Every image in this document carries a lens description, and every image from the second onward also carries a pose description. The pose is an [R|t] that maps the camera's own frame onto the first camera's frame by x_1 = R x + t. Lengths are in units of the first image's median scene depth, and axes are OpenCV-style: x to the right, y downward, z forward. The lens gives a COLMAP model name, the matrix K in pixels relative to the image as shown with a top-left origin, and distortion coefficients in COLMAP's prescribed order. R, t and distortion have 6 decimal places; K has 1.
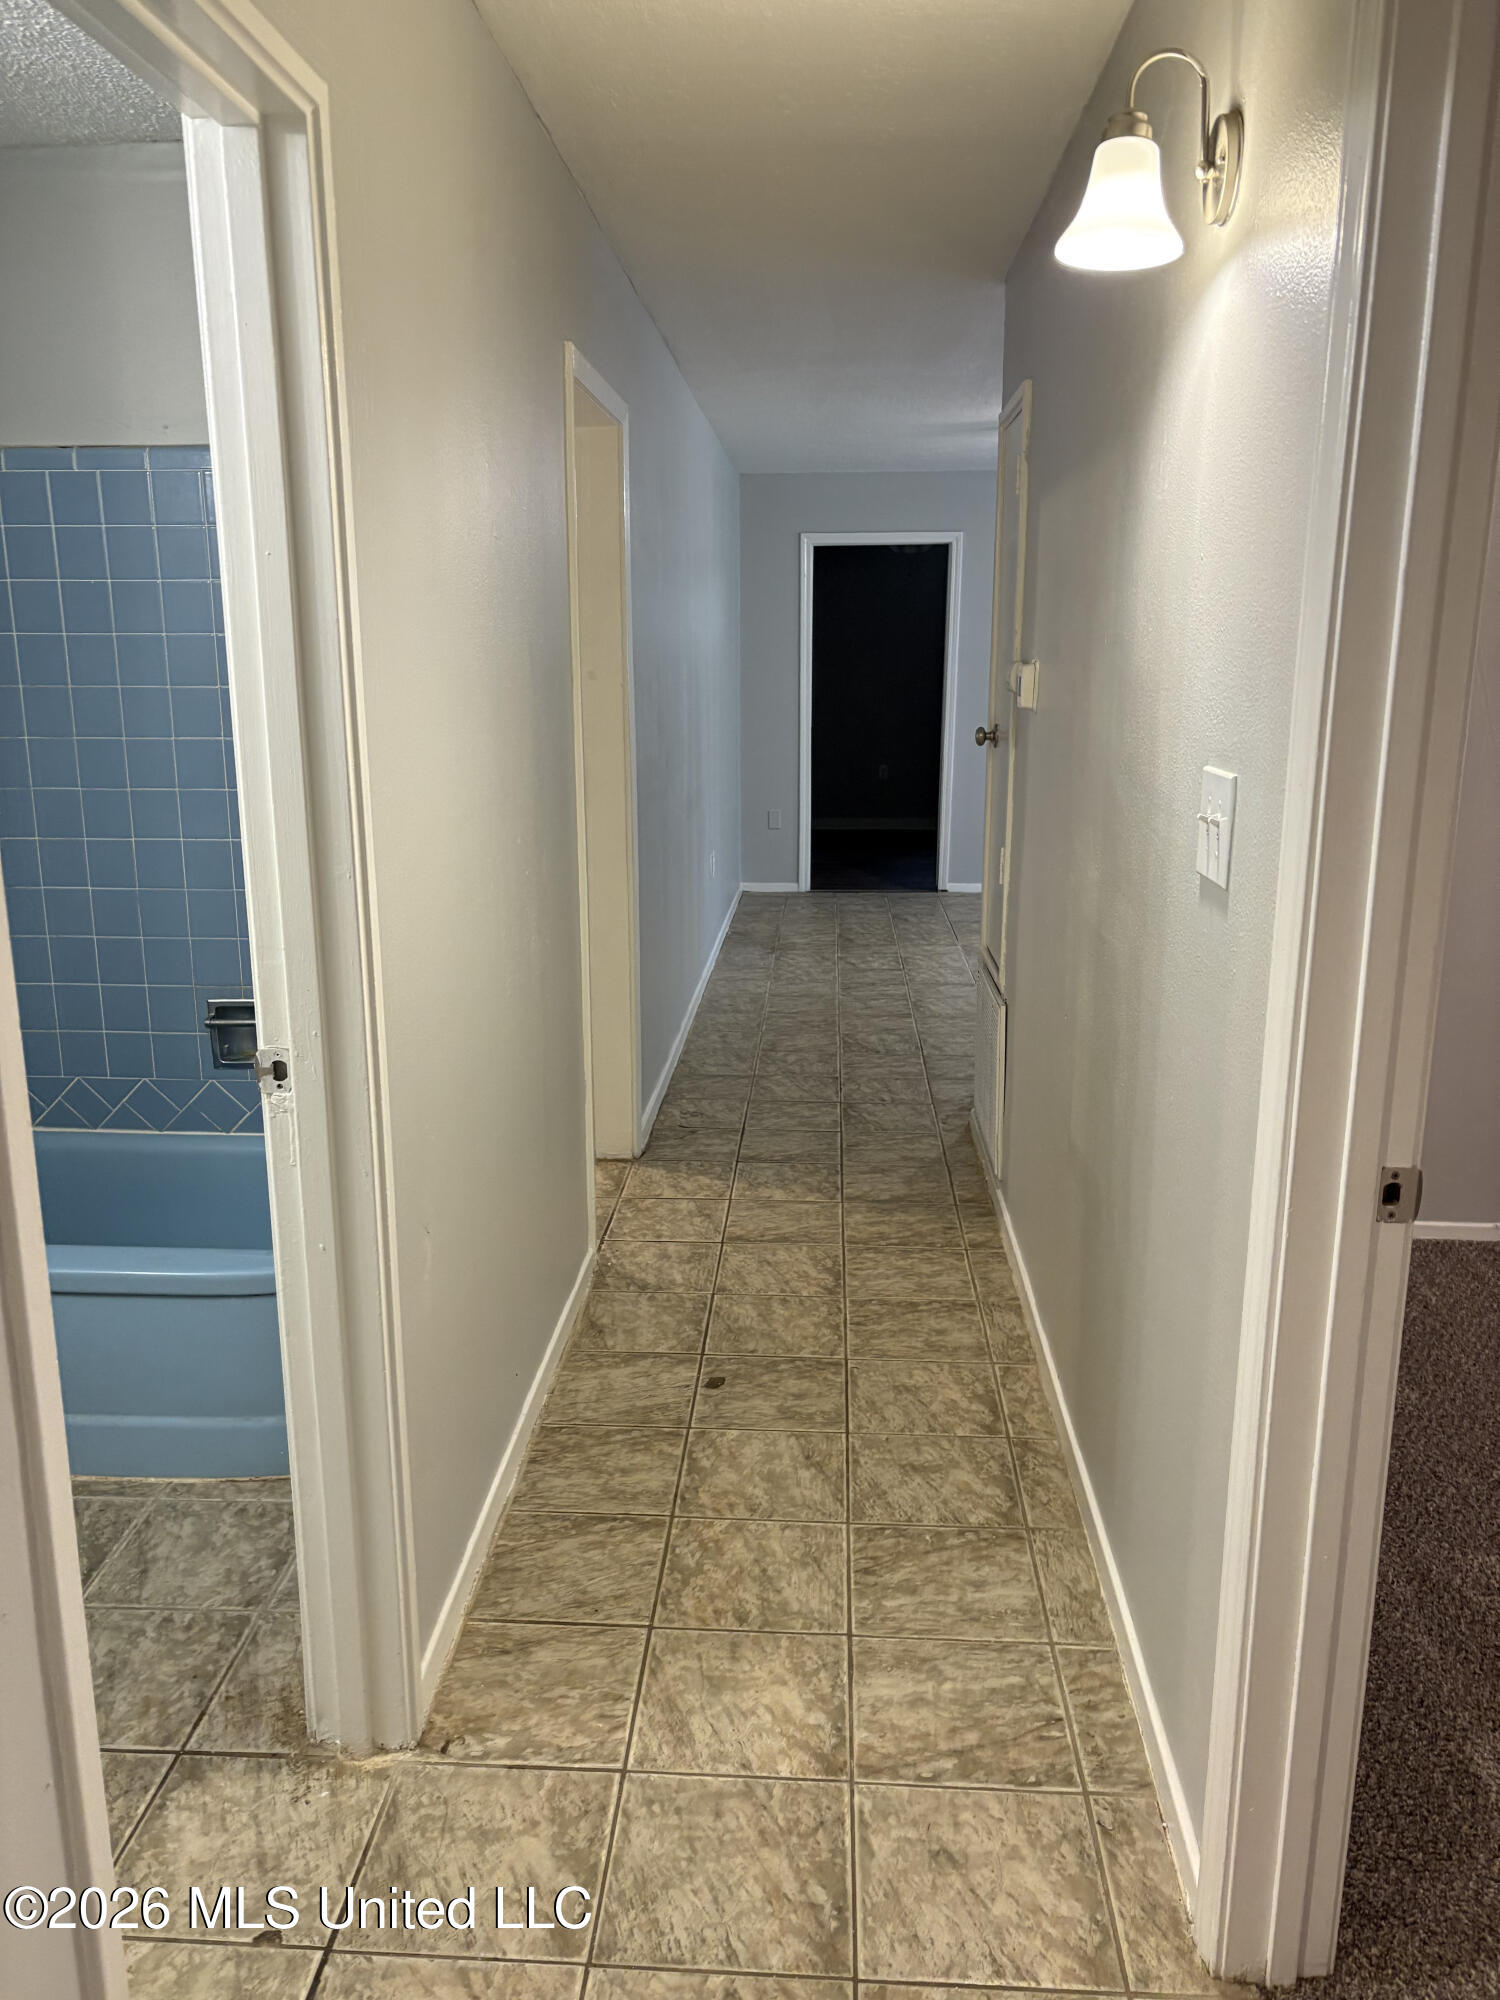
lens RADIAL K [[1503.8, 0, 750.0], [0, 1503.8, 1000.0], [0, 0, 1]] dist [-0.005068, -0.002340]
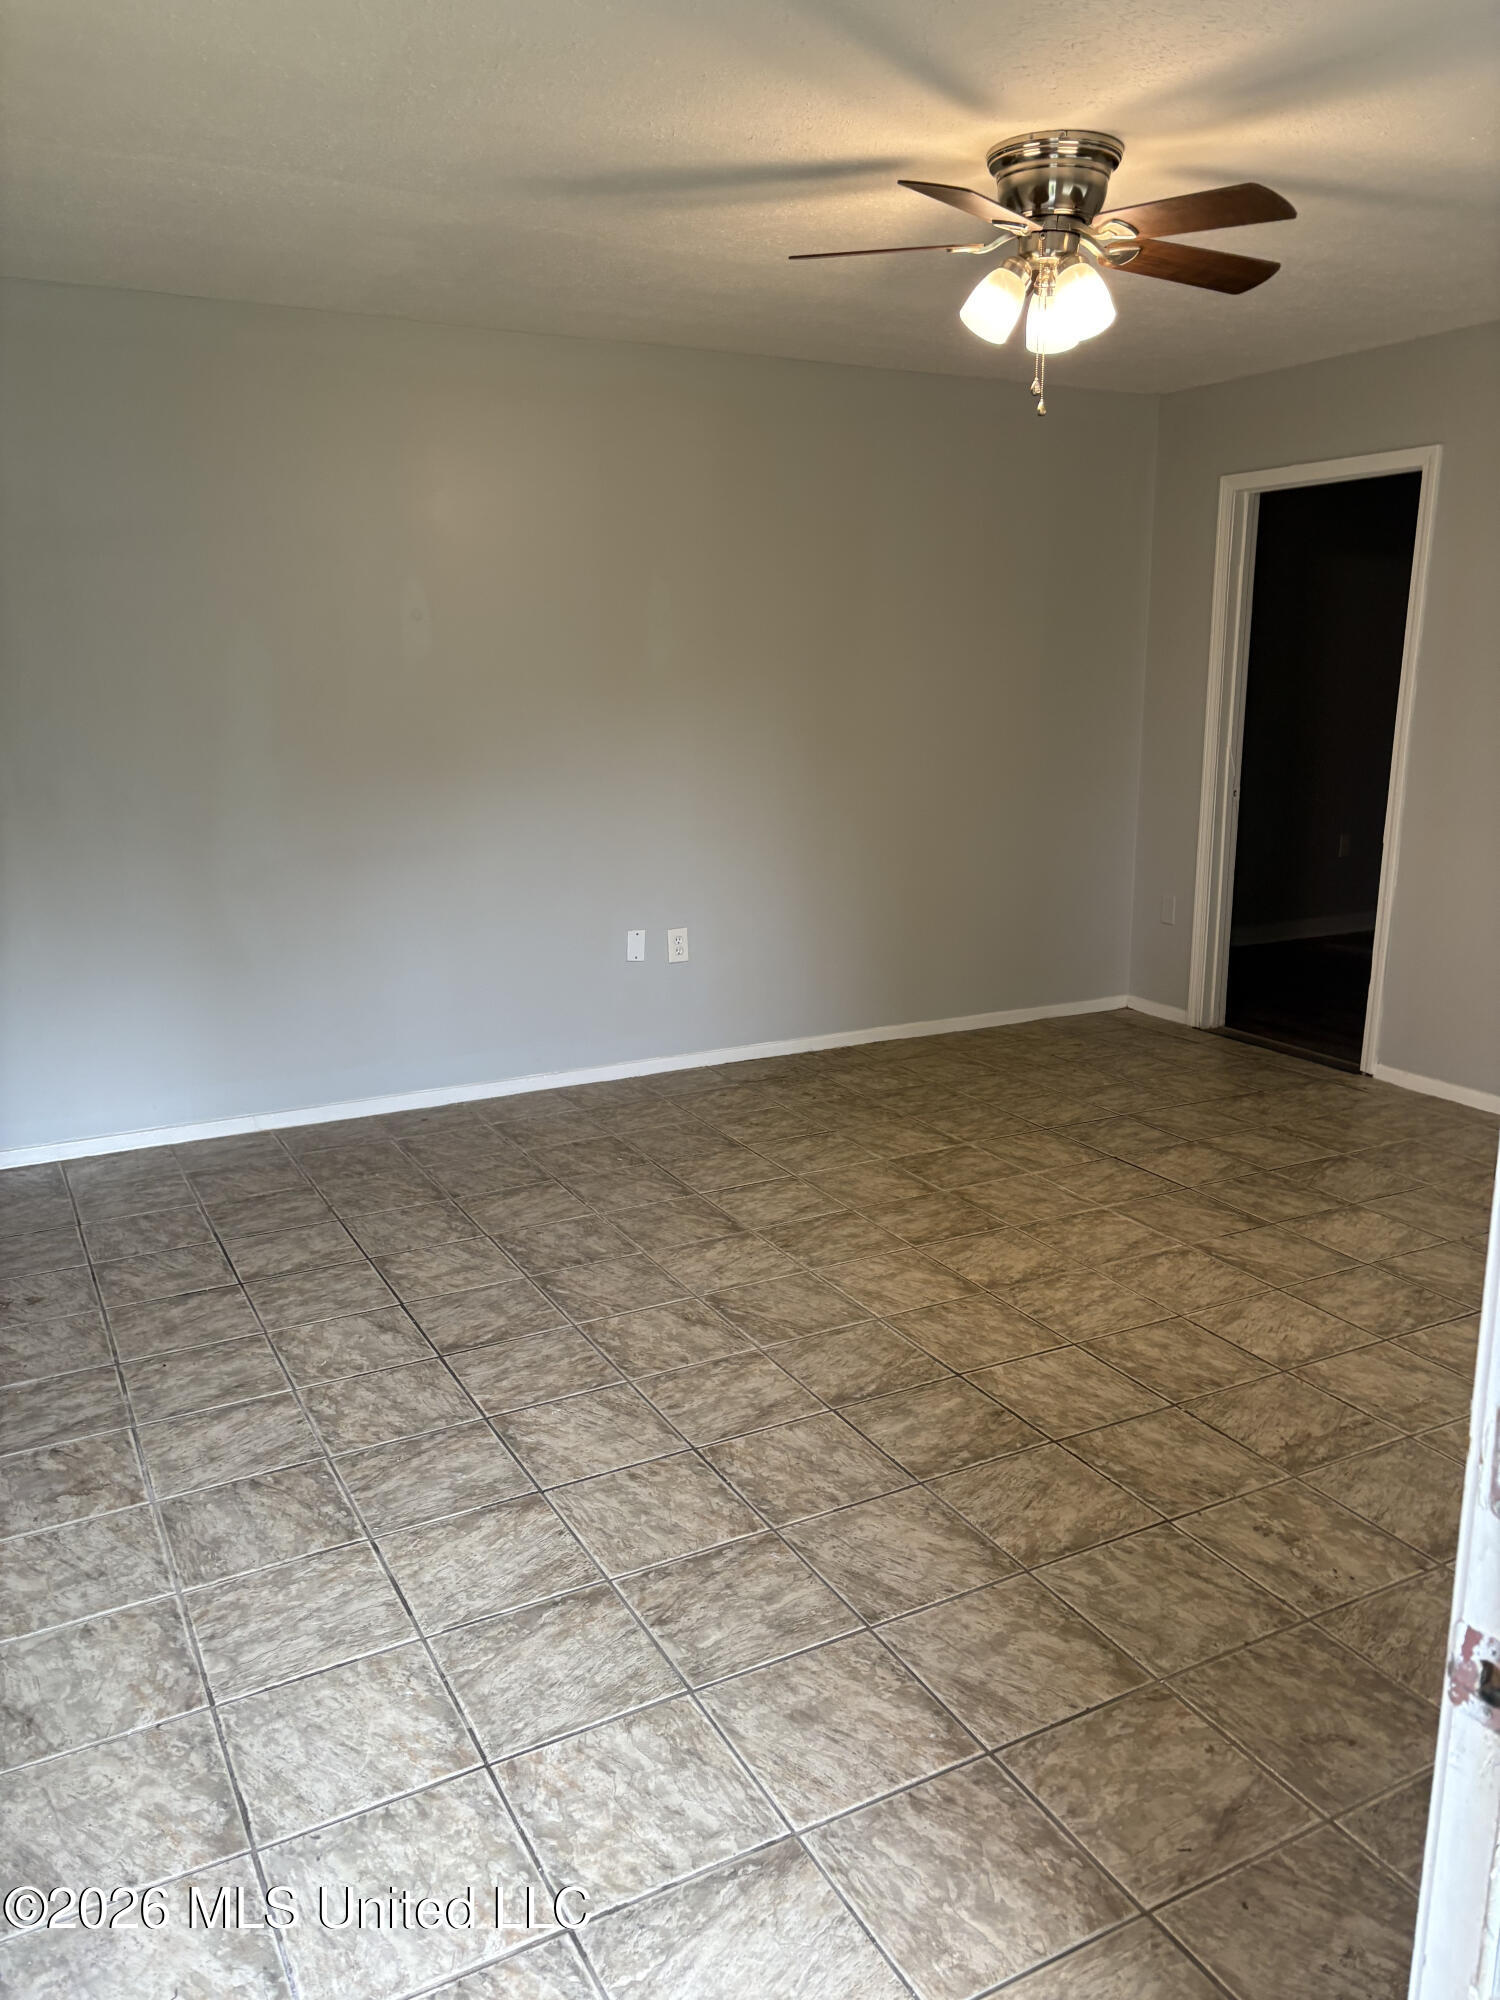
lens RADIAL K [[1503.8, 0, 750.0], [0, 1503.8, 1000.0], [0, 0, 1]] dist [-0.005068, -0.002340]
pose [[0.519284, 0.189317, -0.833369, 0.503331], [-0.190926, 0.976207, 0.102797, -0.120420], [0.833001, 0.105731, 0.543074, 0.507225]]
